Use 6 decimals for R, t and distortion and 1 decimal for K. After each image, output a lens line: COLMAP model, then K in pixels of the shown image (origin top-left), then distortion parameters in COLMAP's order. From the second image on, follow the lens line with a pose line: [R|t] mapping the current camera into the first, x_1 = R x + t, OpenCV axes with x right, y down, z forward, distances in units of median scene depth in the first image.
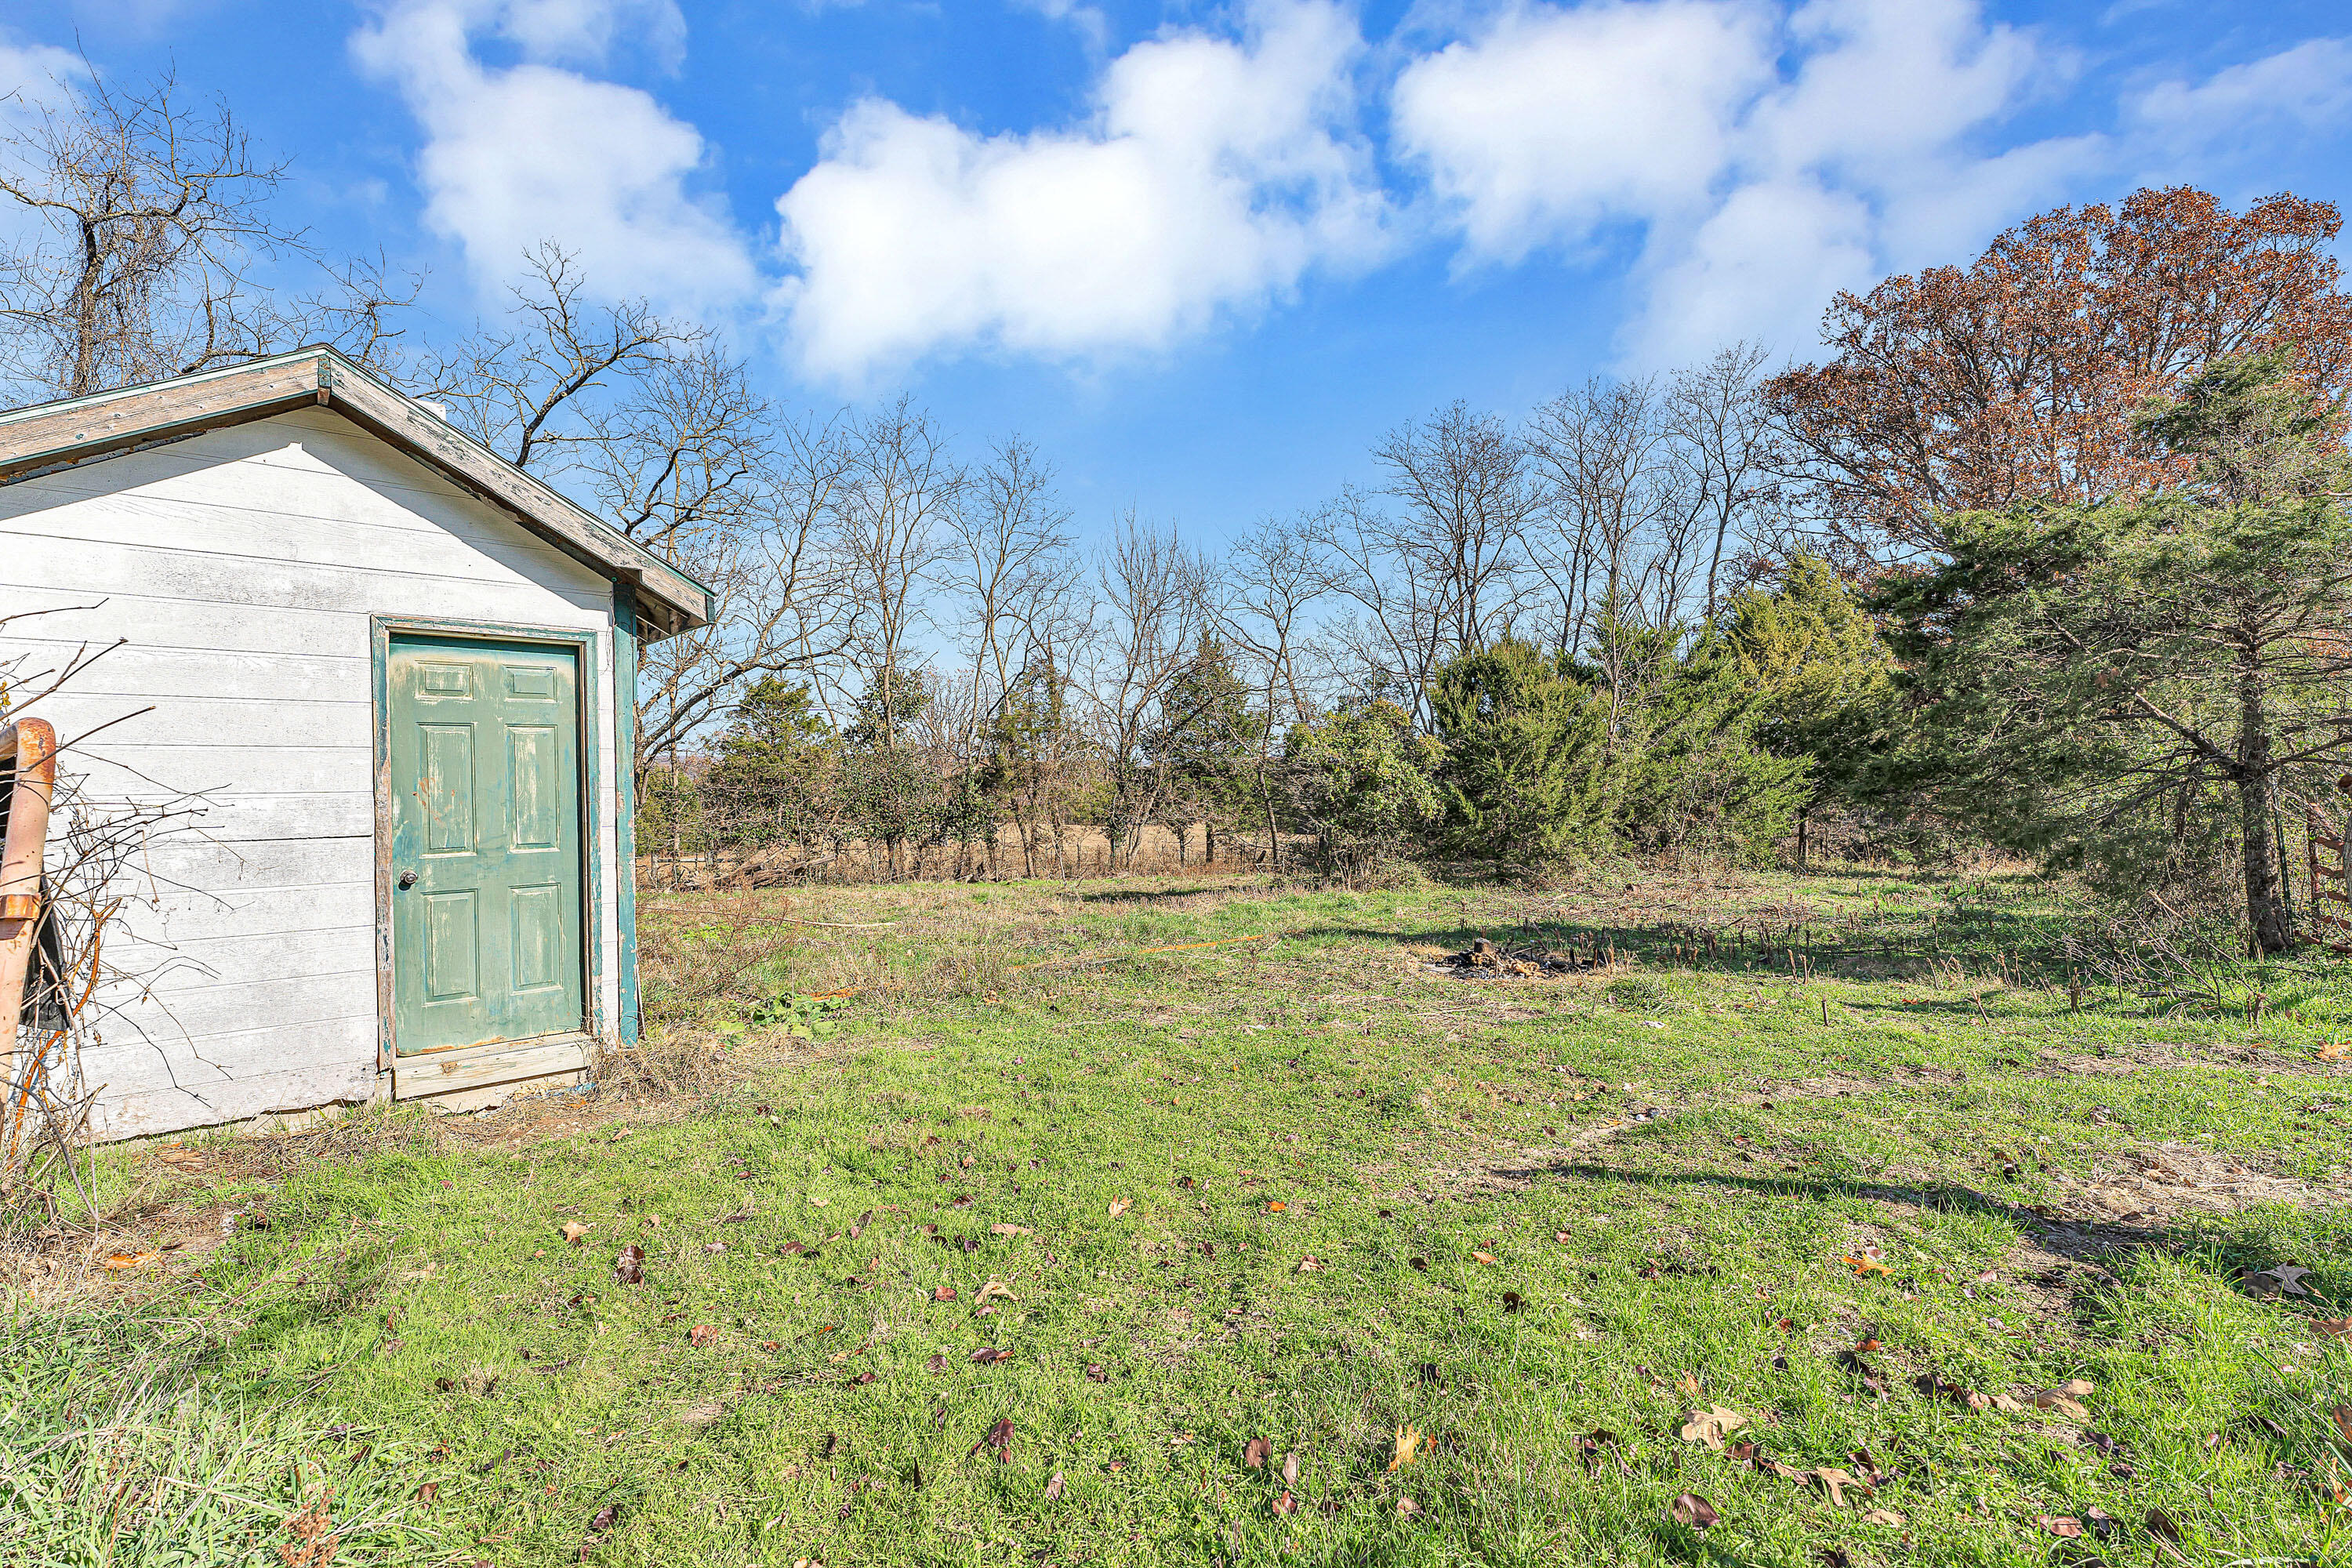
lens RADIAL K [[992.1, 0, 1176.0], [0, 992.1, 784.0], [0, 0, 1]] dist [0.001299, -0.000714]
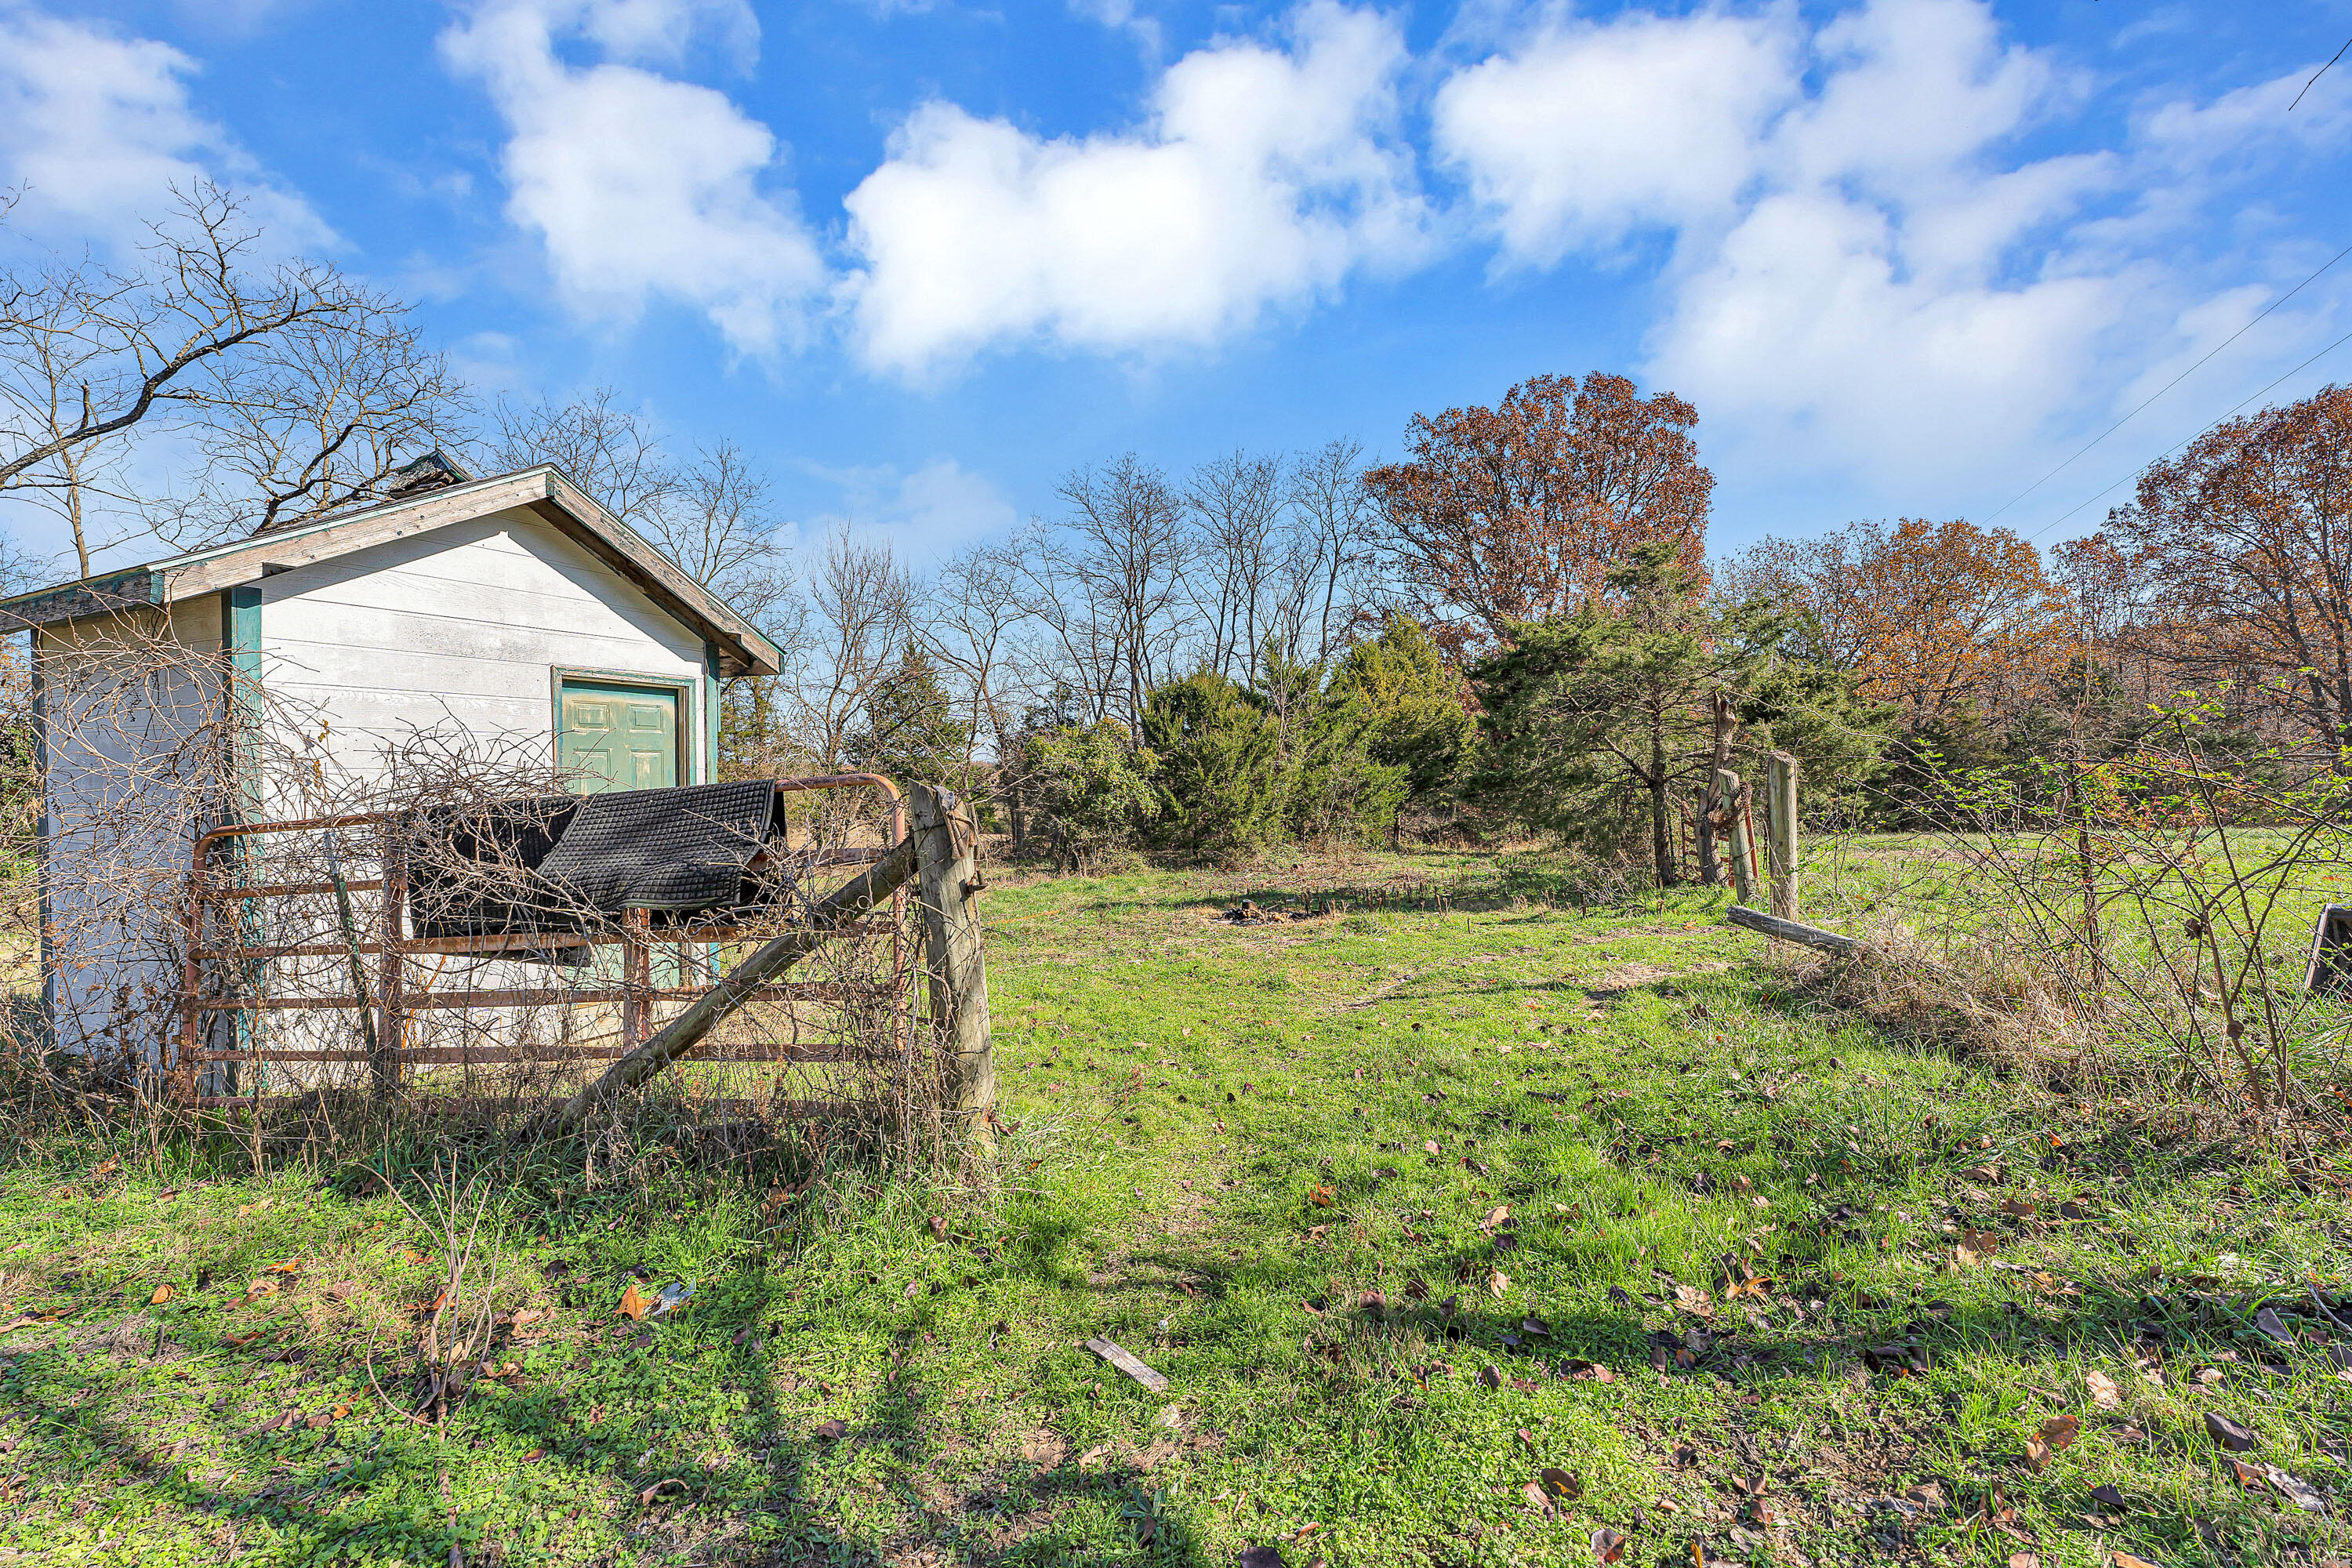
lens RADIAL K [[947.1, 0, 1176.0], [0, 947.1, 784.0], [0, 0, 1]] dist [-0.001882, -0.000232]
pose [[0.935937, -0.000093, 0.352168, -0.124548], [0.000187, 1.000000, -0.000233, -0.004388], [-0.352168, 0.000284, 0.935937, -0.110032]]
